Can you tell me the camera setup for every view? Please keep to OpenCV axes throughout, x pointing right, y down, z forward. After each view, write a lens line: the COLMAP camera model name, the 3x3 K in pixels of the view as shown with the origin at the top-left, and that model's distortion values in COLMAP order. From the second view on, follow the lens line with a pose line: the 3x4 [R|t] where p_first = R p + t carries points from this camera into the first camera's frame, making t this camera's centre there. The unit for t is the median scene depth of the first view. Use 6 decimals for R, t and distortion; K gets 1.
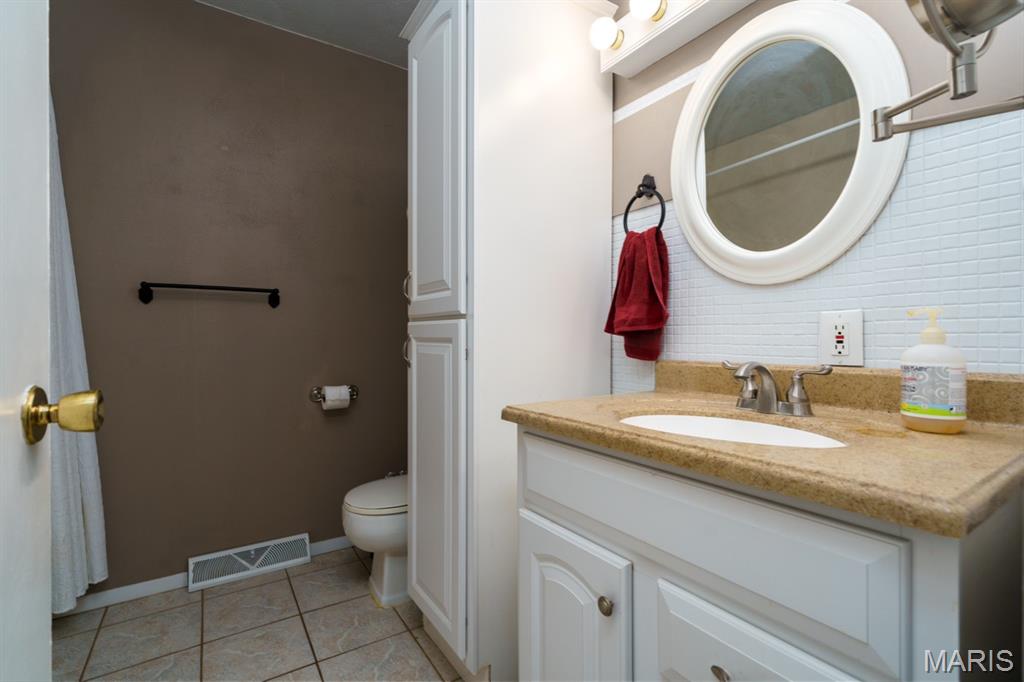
lens RADIAL K [[465.1, 0, 512.0], [0, 465.1, 341.0], [0, 0, 1]] dist [-0.002540, 0.000227]
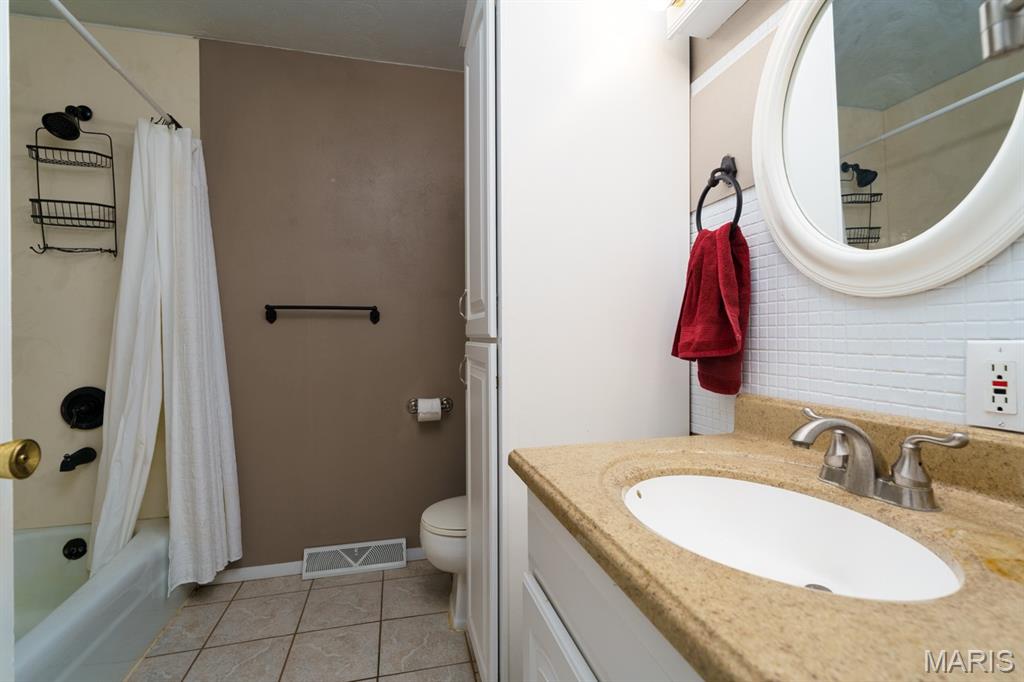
lens RADIAL K [[465.1, 0, 512.0], [0, 465.1, 341.0], [0, 0, 1]] dist [-0.002540, 0.000227]
pose [[0.944817, -0.002054, -0.327593, 0.200579], [0.001797, 0.999998, -0.001088, -0.044930], [0.327595, 0.000439, 0.944818, 0.138510]]
